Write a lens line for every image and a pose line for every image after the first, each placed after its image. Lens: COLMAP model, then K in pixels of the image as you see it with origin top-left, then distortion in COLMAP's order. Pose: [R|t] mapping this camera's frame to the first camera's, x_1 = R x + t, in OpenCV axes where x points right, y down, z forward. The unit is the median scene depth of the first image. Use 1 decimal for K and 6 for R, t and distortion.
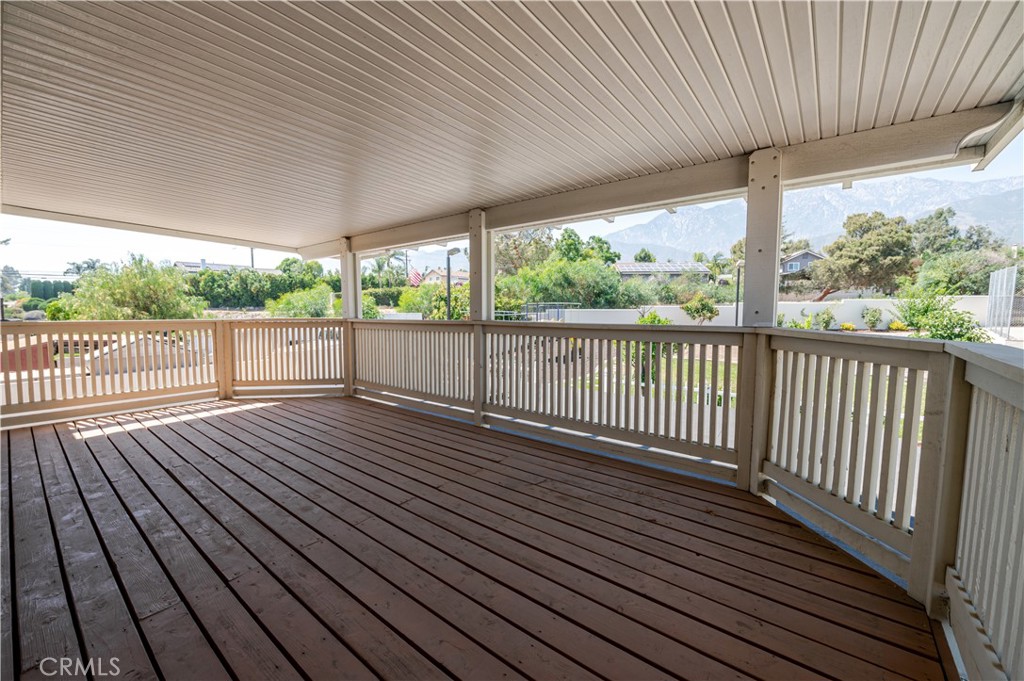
lens RADIAL K [[412.8, 0, 512.3], [0, 412.8, 344.6], [0, 0, 1]] dist [-0.010554, -0.000178]
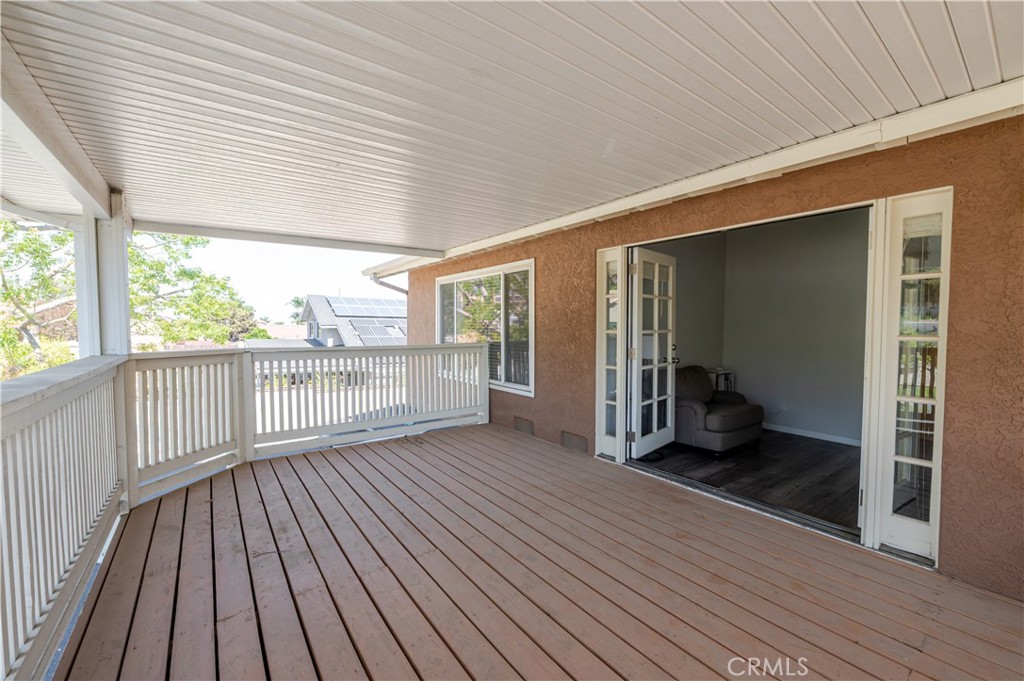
lens RADIAL K [[407.5, 0, 512.4], [0, 407.5, 340.6], [0, 0, 1]] dist [-0.010341, -0.000137]
pose [[-0.969030, -0.014919, 0.246493, -0.303685], [0.014873, 0.992835, 0.118561, -0.087798], [-0.246496, 0.118555, -0.961865, 0.821851]]
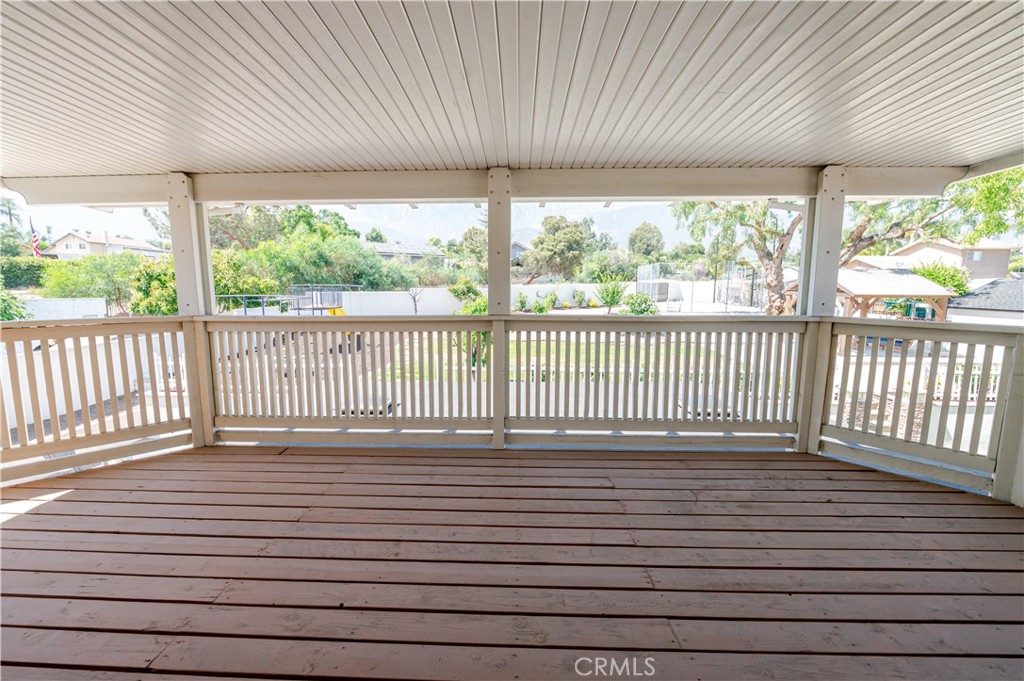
lens RADIAL K [[412.8, 0, 512.3], [0, 412.8, 344.6], [0, 0, 1]] dist [-0.010554, -0.000178]
pose [[0.800080, -0.076265, 0.595026, -0.390681], [0.049145, 0.996885, 0.061690, -0.036720], [-0.597877, -0.020114, 0.801335, 0.270461]]
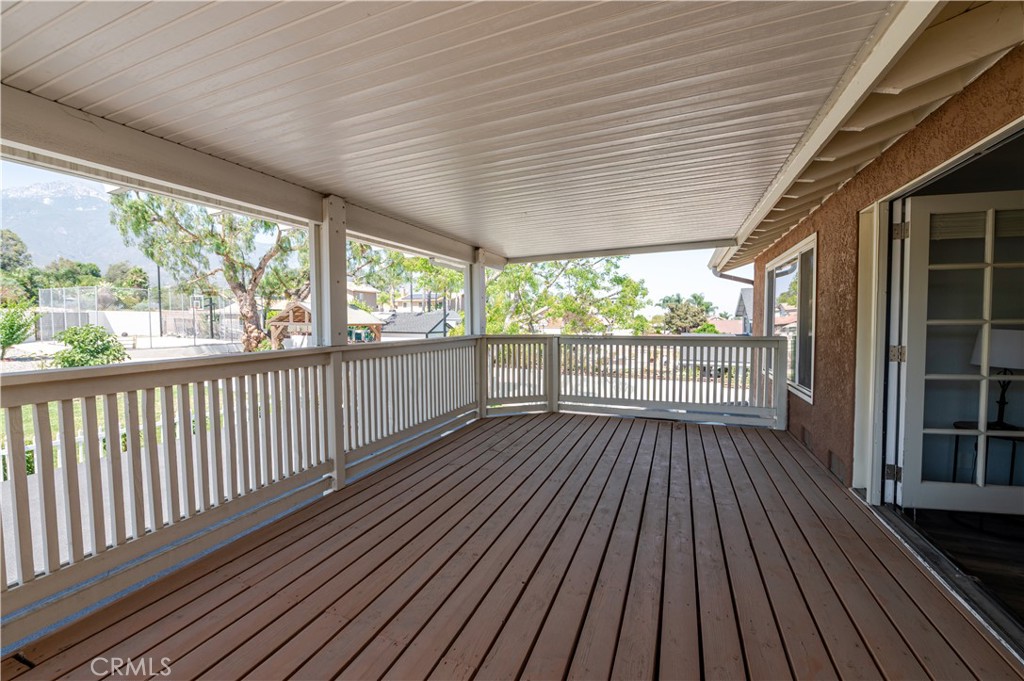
lens RADIAL K [[420.0, 0, 512.2], [0, 420.0, 342.6], [0, 0, 1]] dist [-0.017839, -0.000138]
pose [[-0.294204, -0.048219, 0.954526, -0.662000], [0.087279, 0.993198, 0.077074, -0.070283], [-0.951749, 0.105986, -0.287994, 0.677755]]
